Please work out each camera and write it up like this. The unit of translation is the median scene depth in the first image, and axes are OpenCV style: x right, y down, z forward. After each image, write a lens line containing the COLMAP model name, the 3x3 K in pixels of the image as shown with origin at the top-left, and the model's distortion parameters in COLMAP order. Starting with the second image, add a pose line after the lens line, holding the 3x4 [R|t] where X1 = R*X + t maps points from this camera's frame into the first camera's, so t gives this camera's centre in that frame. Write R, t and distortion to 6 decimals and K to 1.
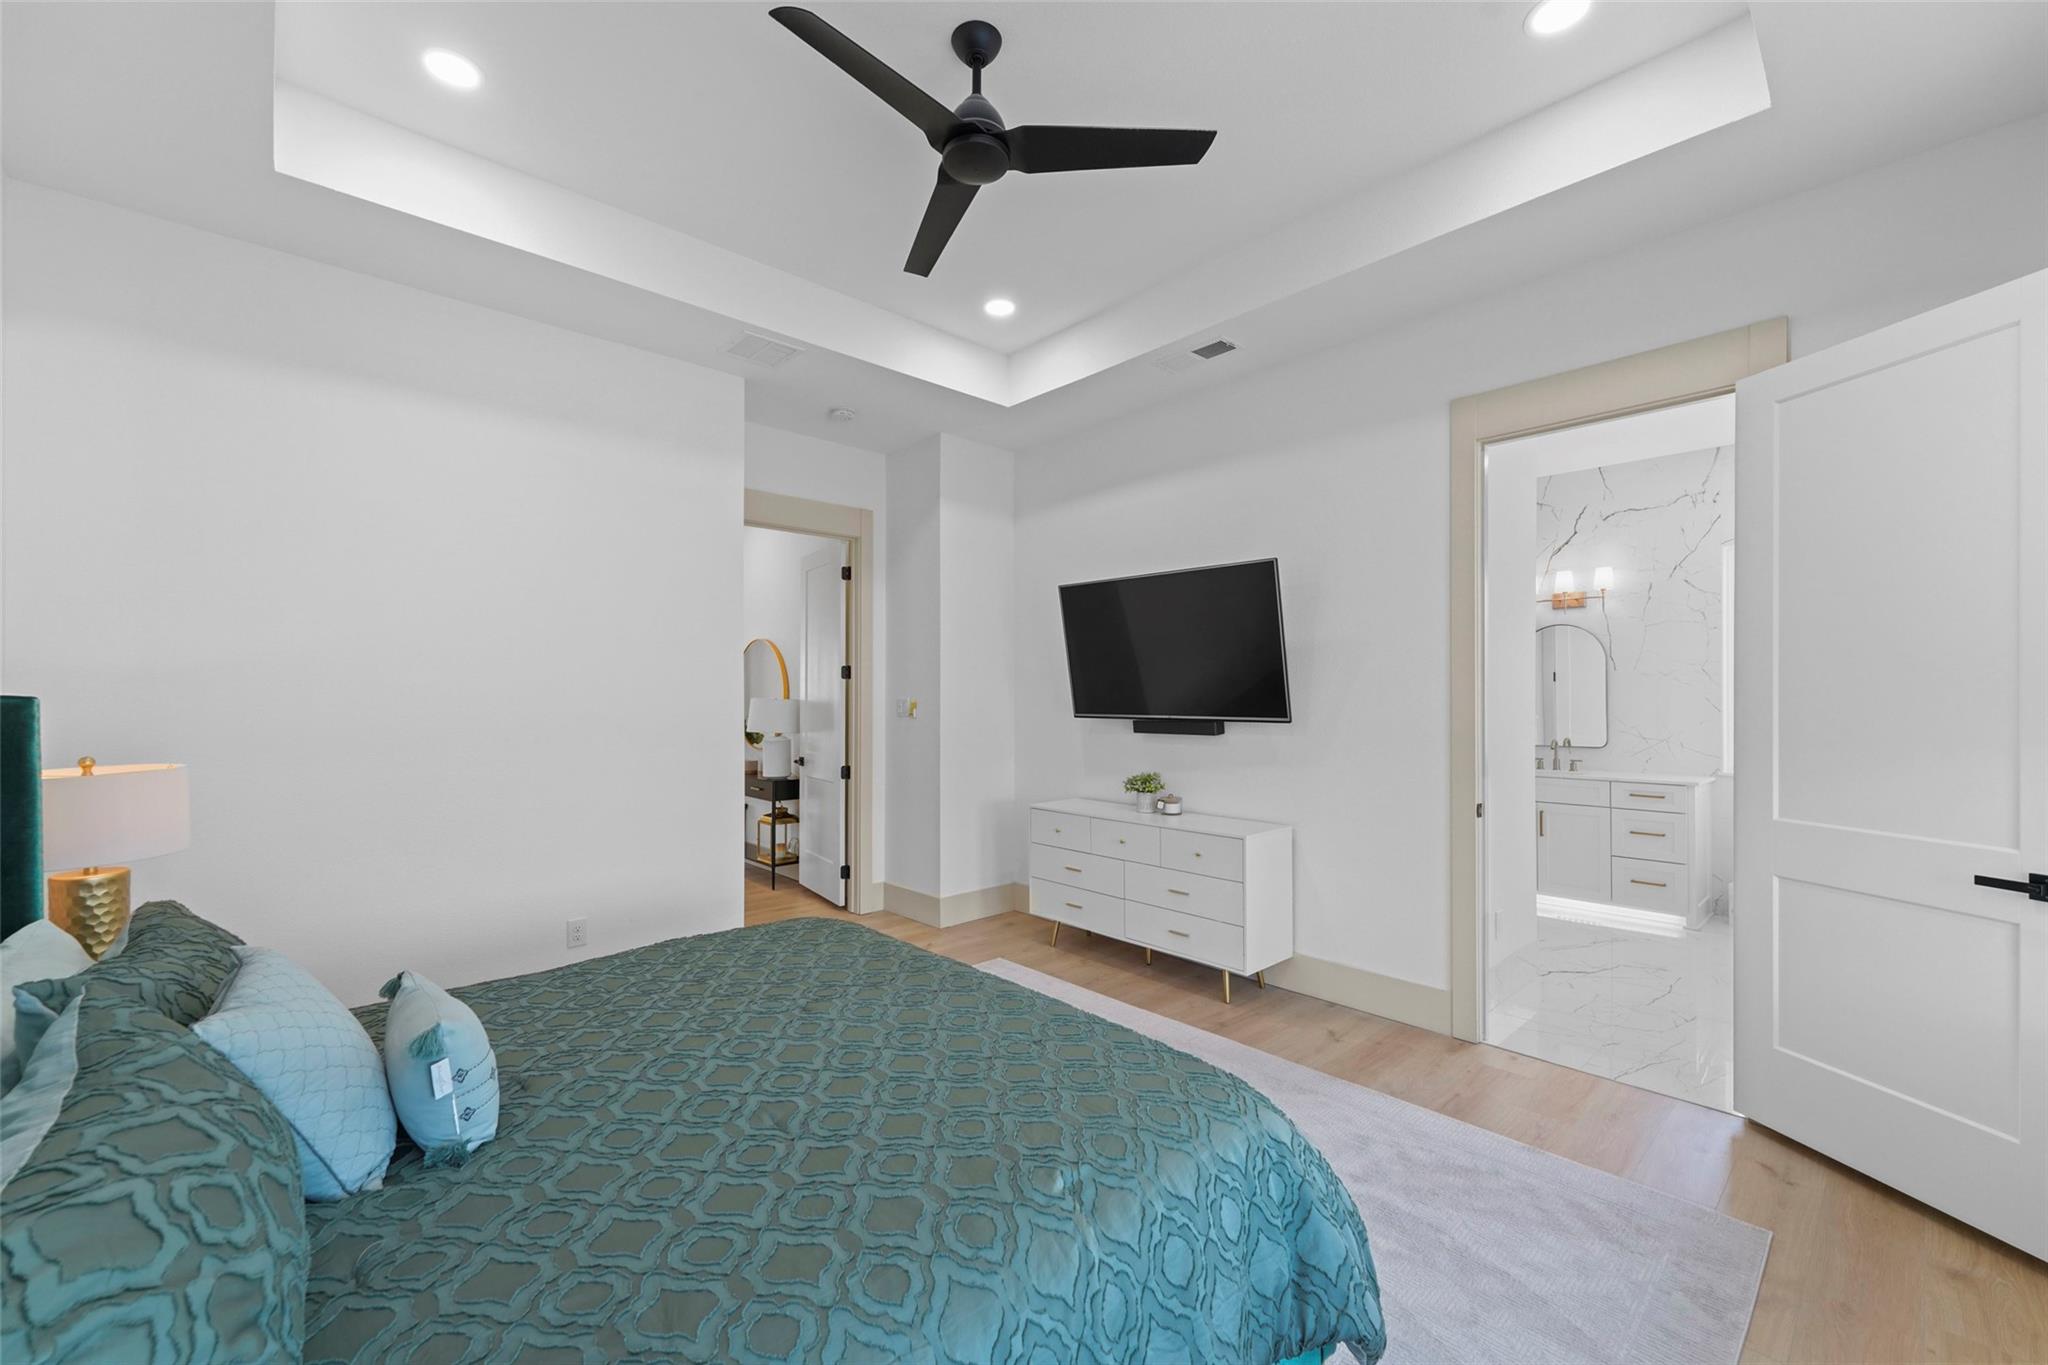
lens RADIAL K [[813.5, 0, 1011.5], [0, 813.5, 688.1], [0, 0, 1]] dist [0.001470, 0.000160]
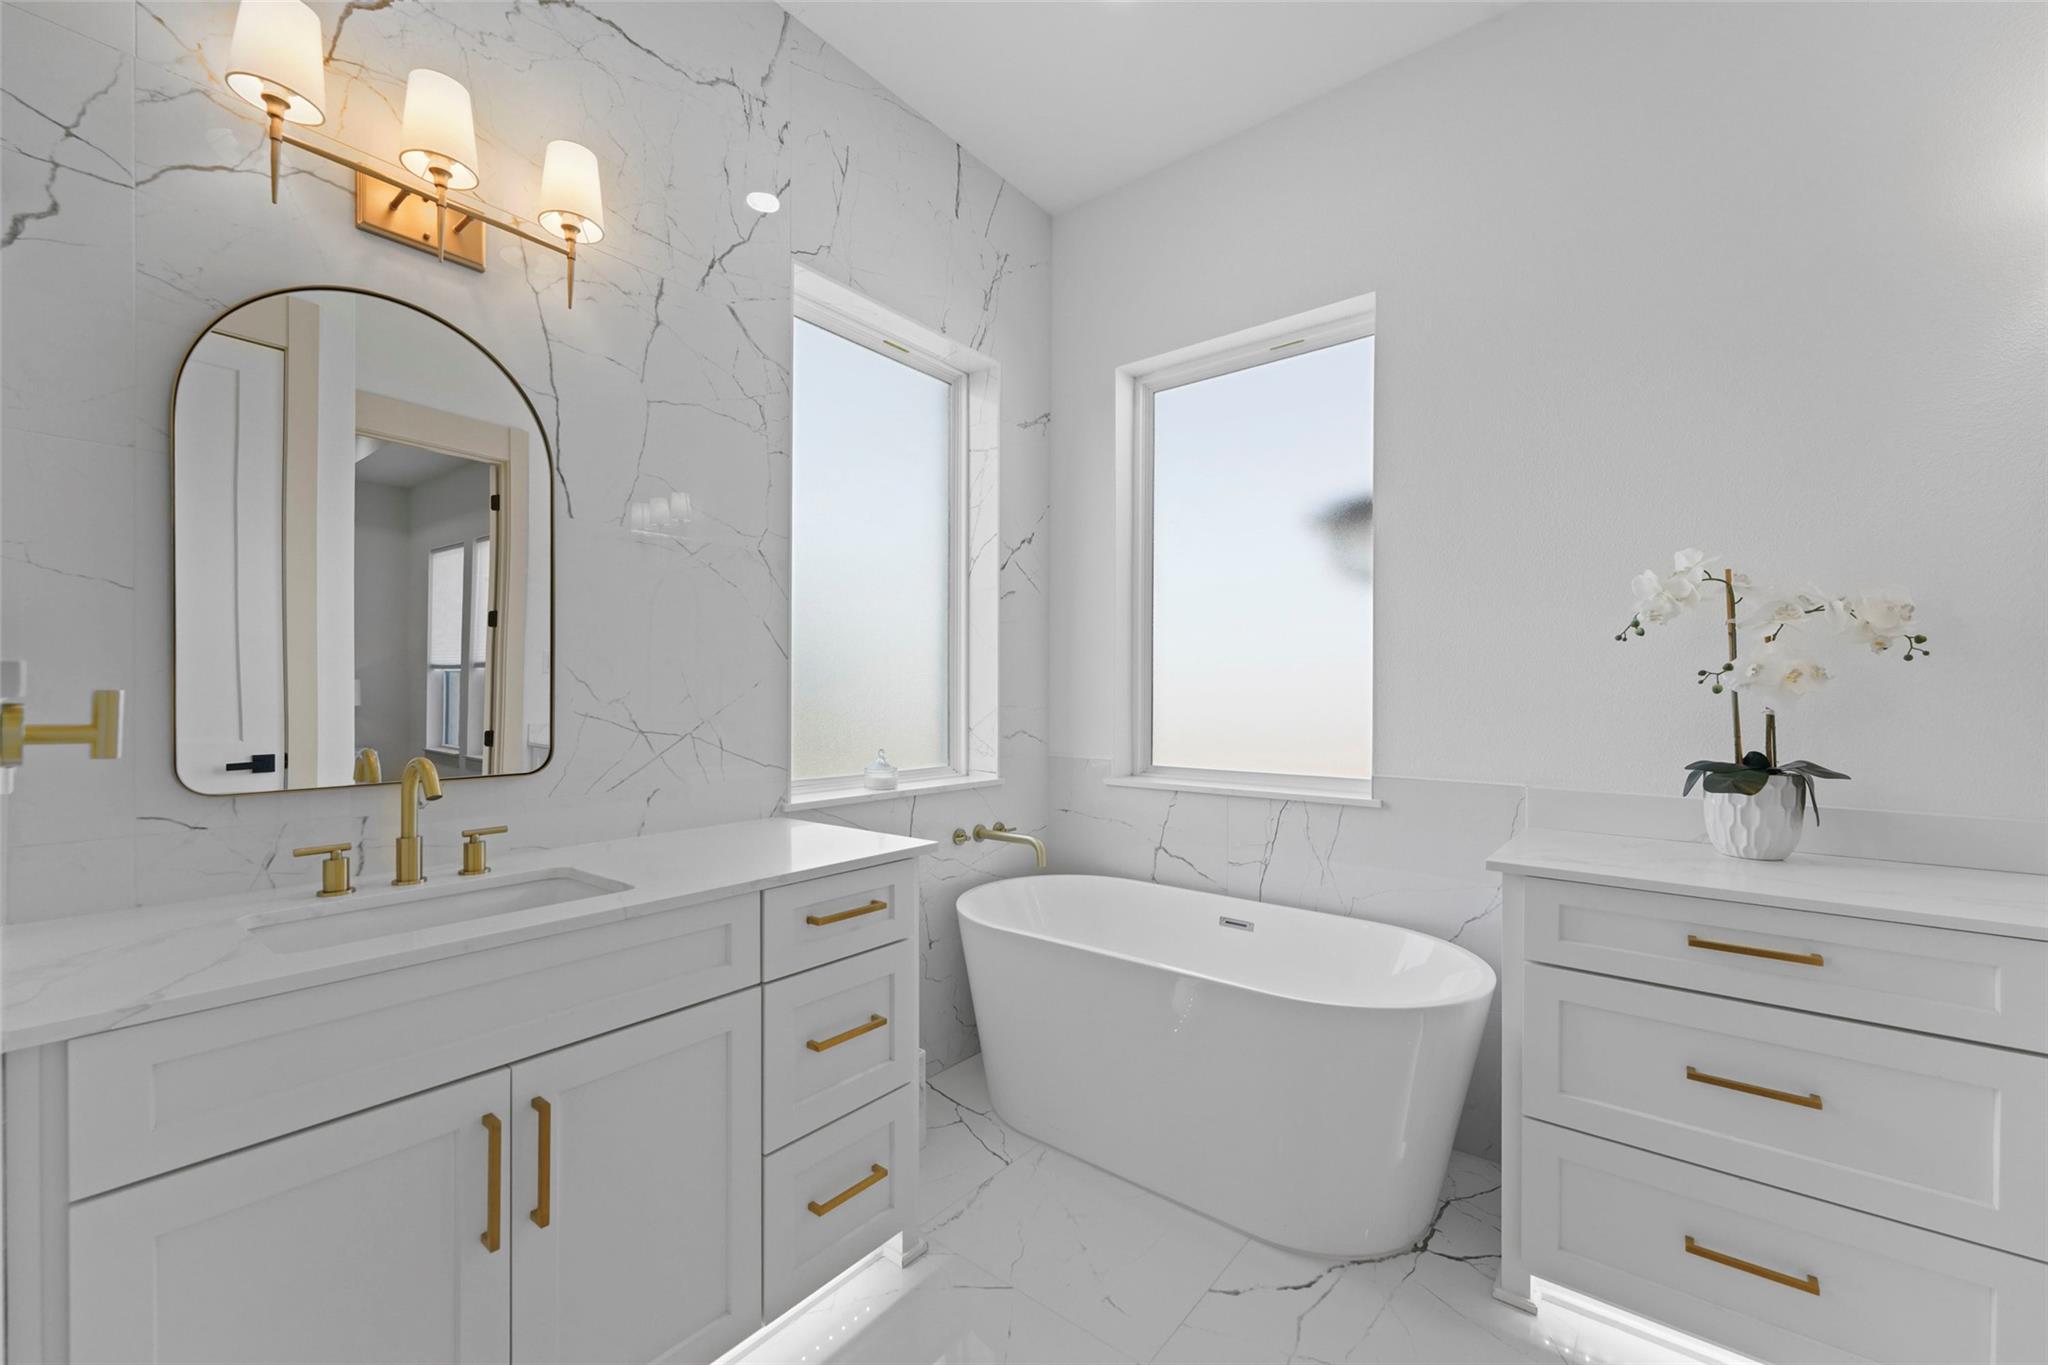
lens RADIAL K [[810.9, 0, 1024.2], [0, 810.9, 696.6], [0, 0, 1]] dist [0.006394, 0.000144]
pose [[-0.161397, -0.015004, 0.986776, 0.421095], [-0.019954, 0.999730, 0.011937, 0.040012], [-0.986688, -0.017763, -0.161652, 0.905164]]
